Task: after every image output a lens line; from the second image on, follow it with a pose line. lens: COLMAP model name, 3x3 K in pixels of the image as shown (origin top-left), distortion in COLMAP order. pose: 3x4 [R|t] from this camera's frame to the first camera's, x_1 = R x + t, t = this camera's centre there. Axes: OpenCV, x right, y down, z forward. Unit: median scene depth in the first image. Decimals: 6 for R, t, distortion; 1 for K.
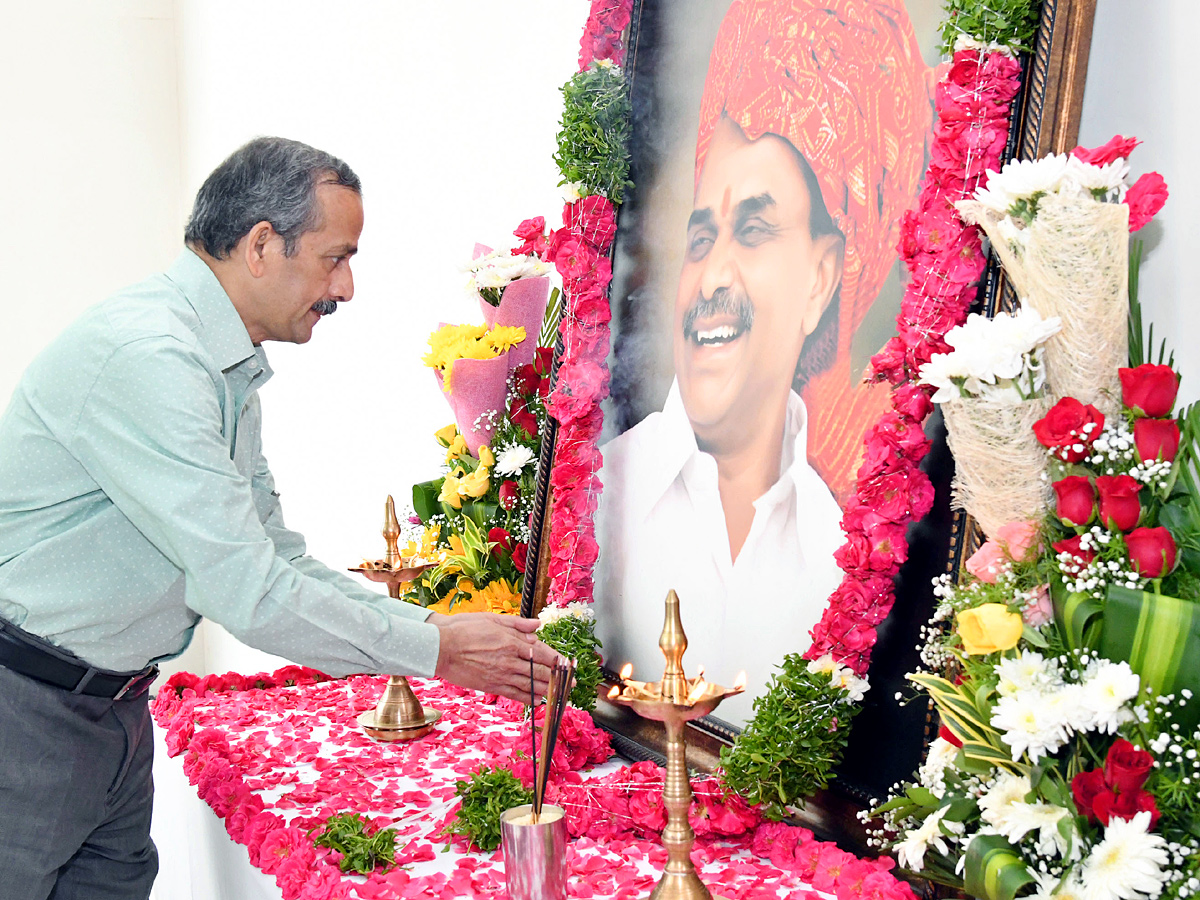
lens RADIAL K [[1723.7, 0, 595.0], [0, 1723.7, 413.6], [0, 0, 1]] dist [-0.014214, 0.103243]
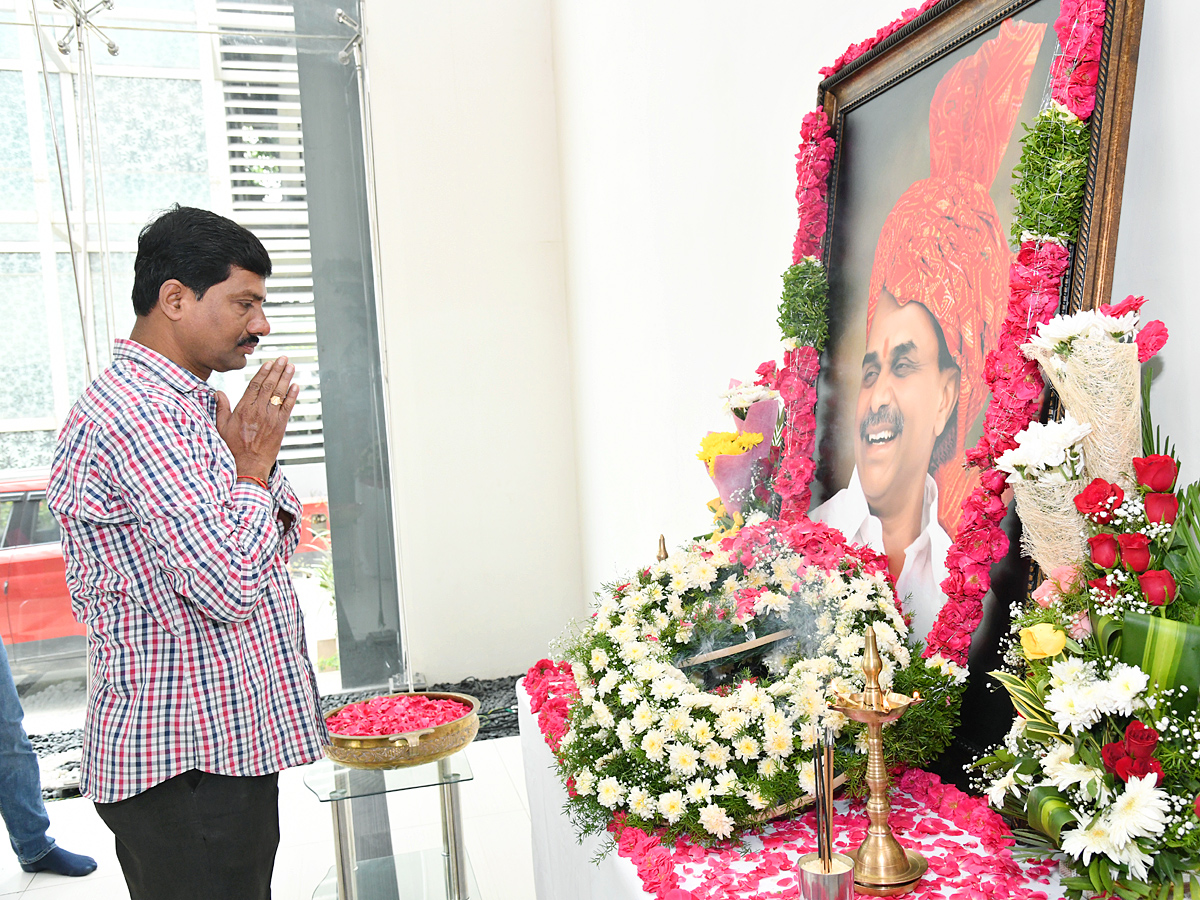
lens RADIAL K [[1120.5, 0, 682.6], [0, 1120.5, 452.2], [0, 0, 1]] dist [-0.050979, 0.101499]
pose [[0.988160, -0.017118, -0.152472, 0.066817], [0.012491, 0.999433, -0.031254, -0.005995], [0.152920, 0.028979, 0.987814, 0.027654]]
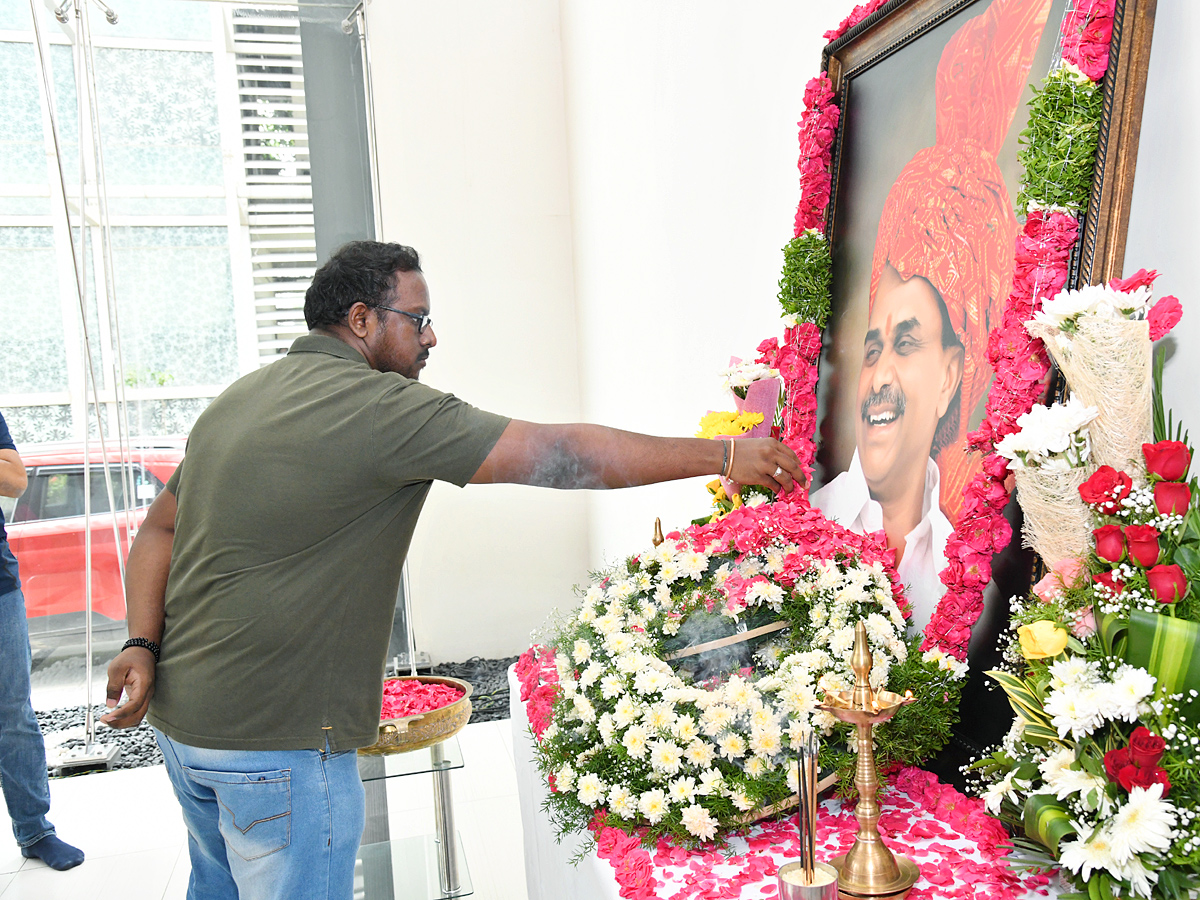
lens RADIAL K [[1123.4, 0, 683.9], [0, 1123.4, 452.3], [0, 0, 1]] dist [-0.052226, 0.104156]
pose [[0.985959, -0.009227, -0.166733, 0.086979], [0.007532, 0.999913, -0.010795, -0.011711], [0.166818, 0.009387, 0.985943, 0.081758]]
